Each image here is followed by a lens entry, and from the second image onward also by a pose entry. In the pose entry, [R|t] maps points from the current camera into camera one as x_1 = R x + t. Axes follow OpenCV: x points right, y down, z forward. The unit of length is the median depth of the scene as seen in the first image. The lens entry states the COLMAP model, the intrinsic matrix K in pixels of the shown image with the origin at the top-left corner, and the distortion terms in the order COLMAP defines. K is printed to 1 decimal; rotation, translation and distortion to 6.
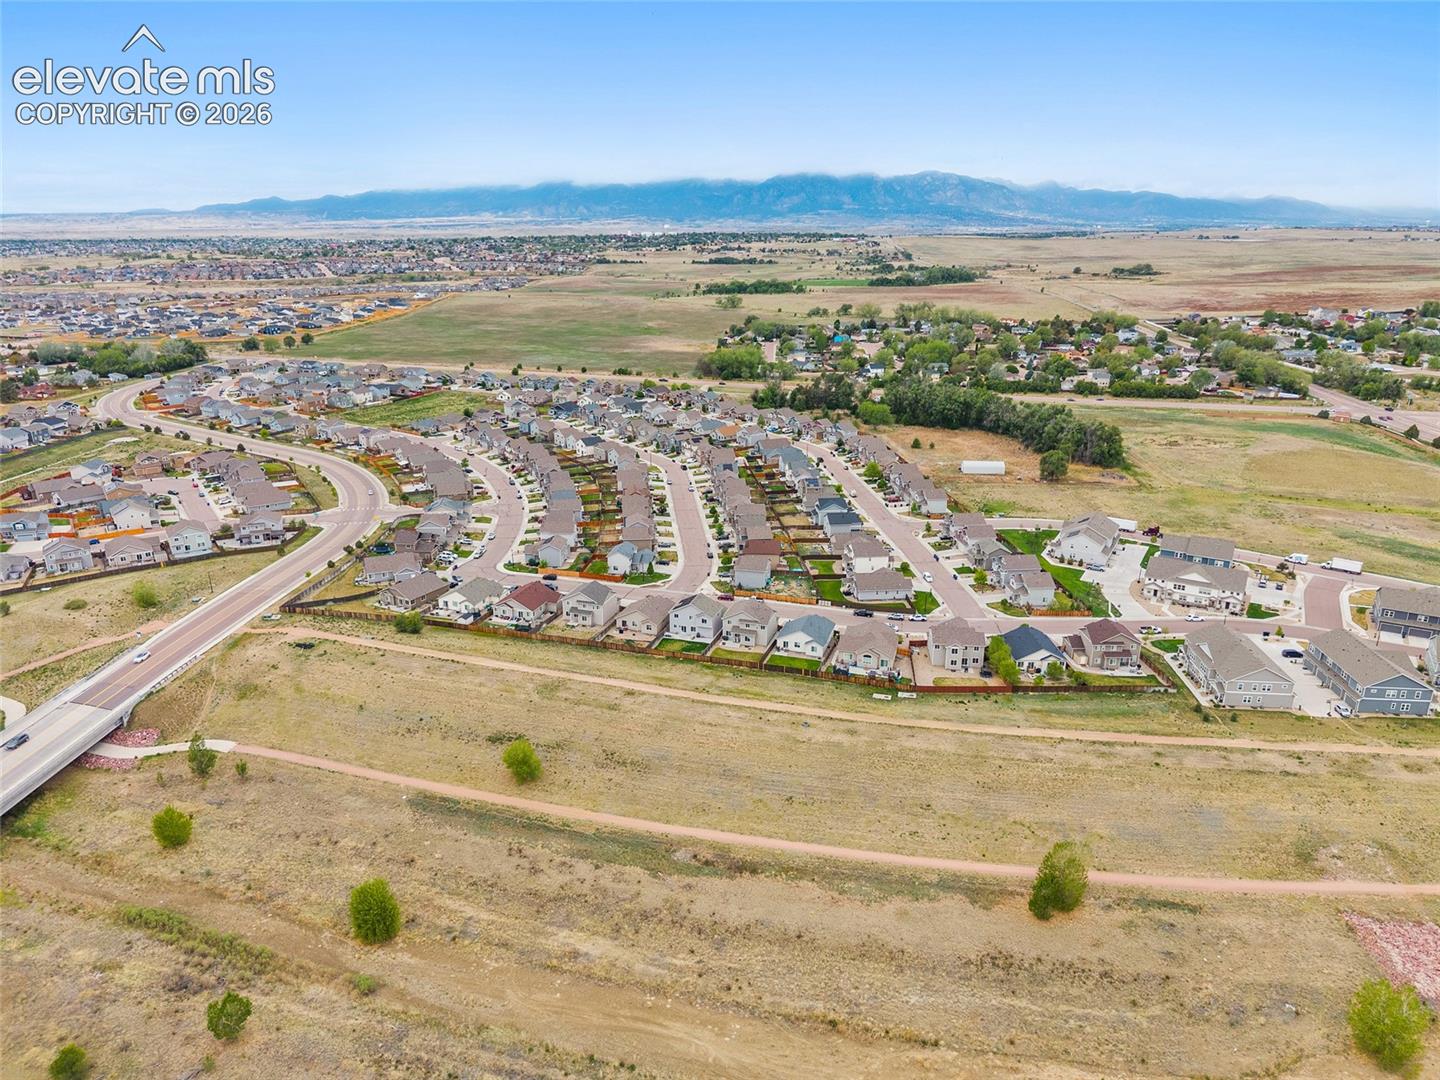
lens RADIAL K [[970.4, 0, 718.3], [0, 970.4, 537.5], [0, 0, 1]] dist [0.023113, -0.019722]
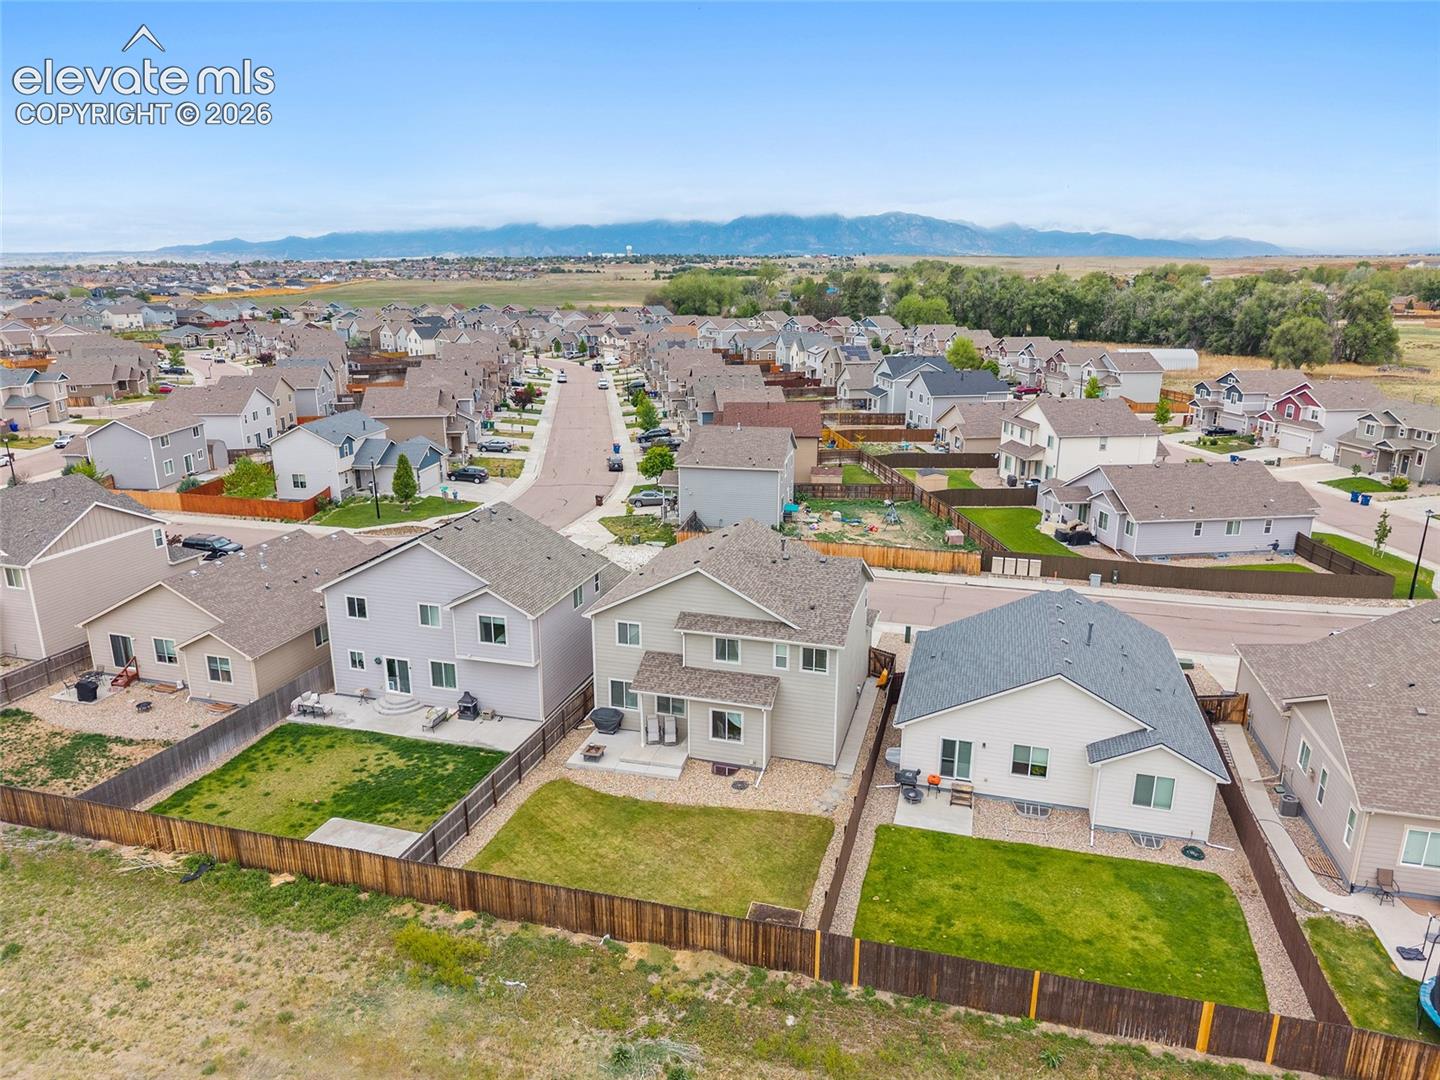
lens RADIAL K [[970.4, 0, 722.0], [0, 970.4, 535.9], [0, 0, 1]] dist [0.023113, -0.019722]
pose [[0.999338, -0.011008, 0.034671, 0.022832], [0.012502, 0.998990, -0.043161, 0.075383], [-0.034161, 0.043566, 0.998466, 0.798203]]
